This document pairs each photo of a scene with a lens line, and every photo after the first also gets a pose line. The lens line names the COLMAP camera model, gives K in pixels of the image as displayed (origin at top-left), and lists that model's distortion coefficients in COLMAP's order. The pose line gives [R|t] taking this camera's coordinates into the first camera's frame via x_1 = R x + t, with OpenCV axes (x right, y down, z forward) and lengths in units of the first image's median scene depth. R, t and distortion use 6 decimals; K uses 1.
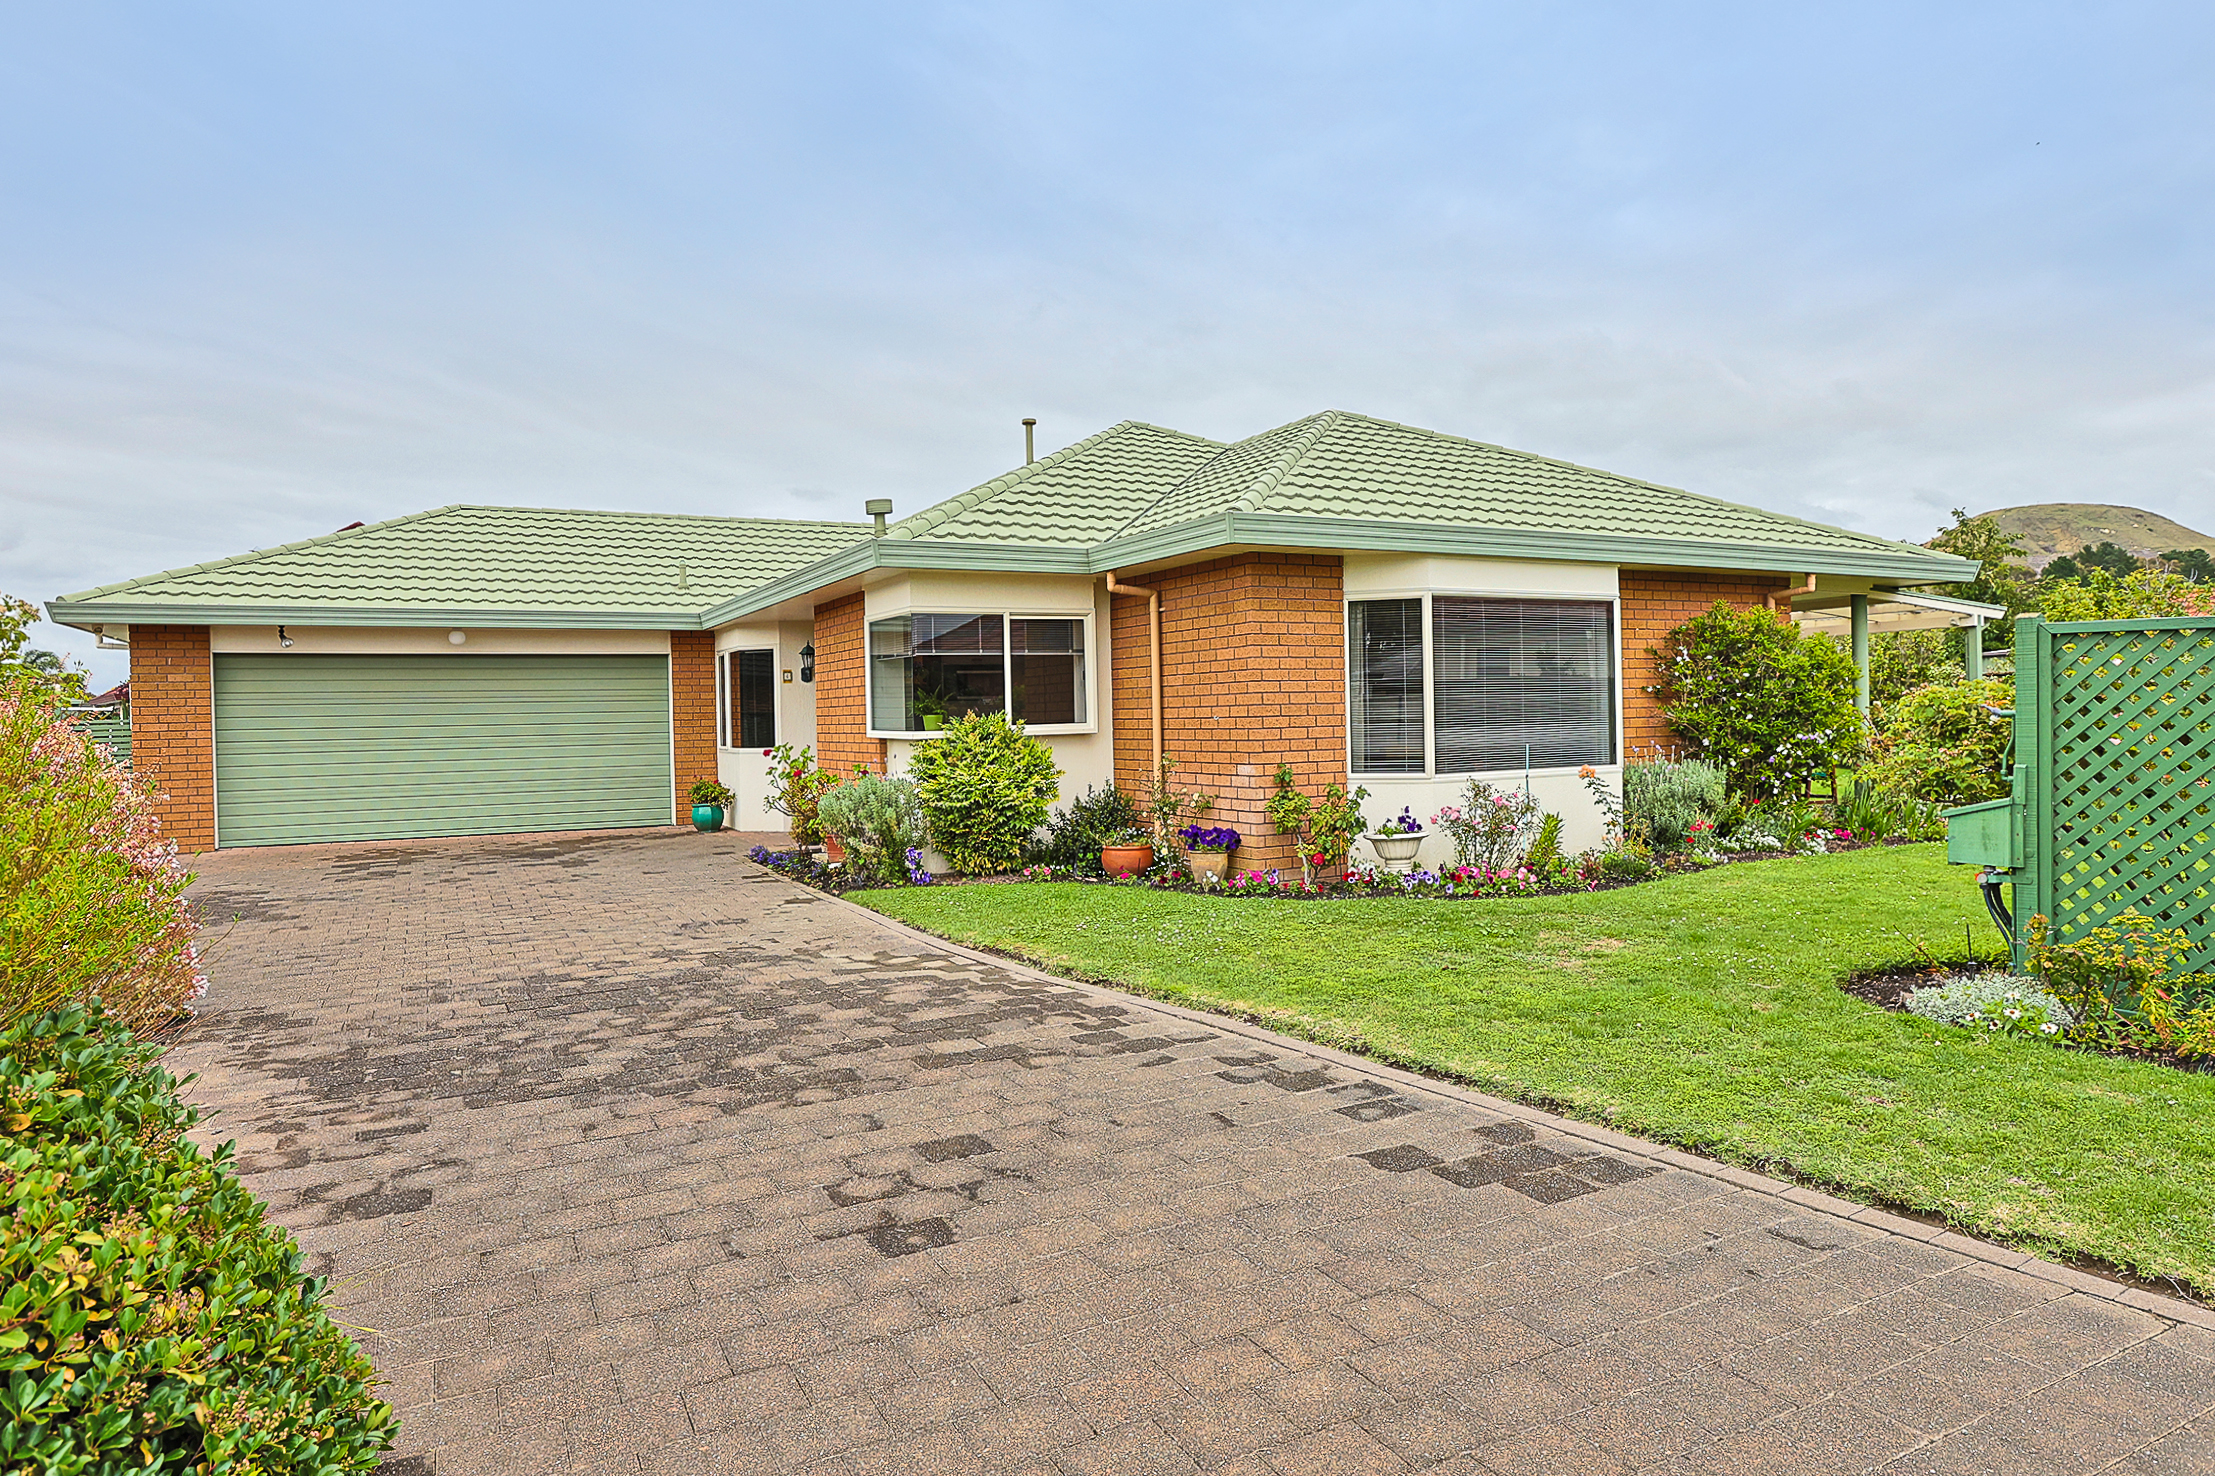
lens RADIAL K [[1246.6, 0, 1107.5], [0, 1246.6, 738.0], [0, 0, 1]] dist [-0.041438, 0.000309]
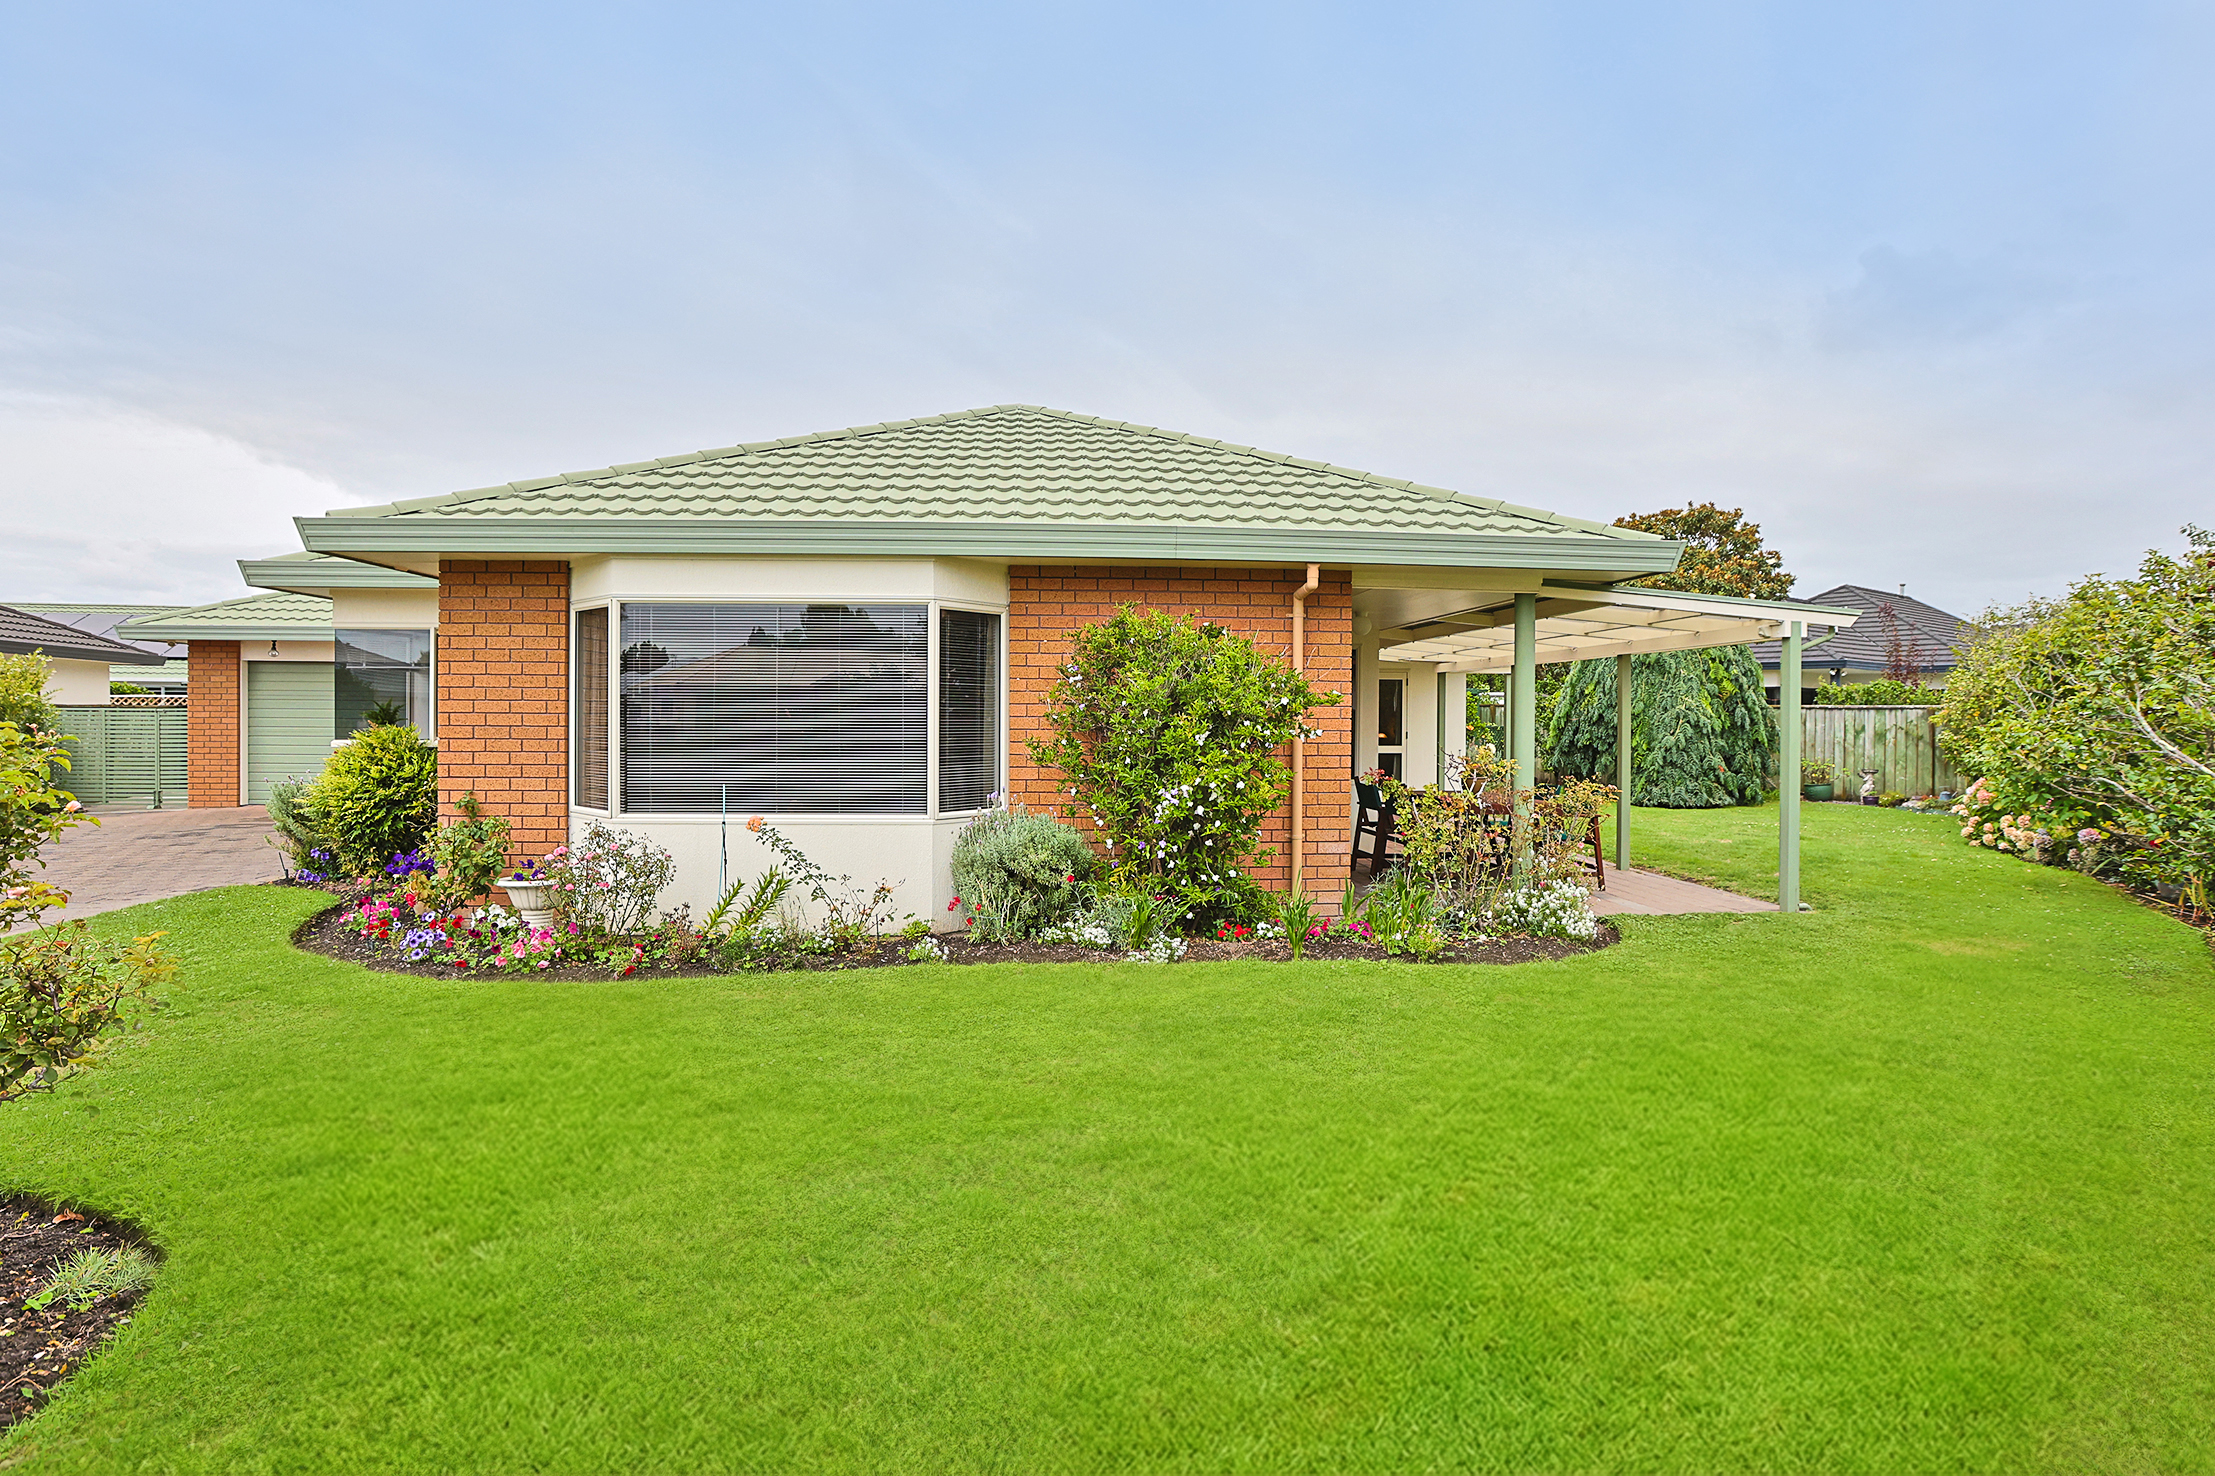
lens RADIAL K [[1064.9, 0, 1107.5], [0, 1064.9, 738.0], [0, 0, 1]] dist [-0.071552, 0.050066]
pose [[0.920266, 0.035851, -0.389647, 0.706836], [-0.036286, 0.999322, 0.006246, -0.032377], [0.389606, 0.008391, 0.920943, 0.388215]]
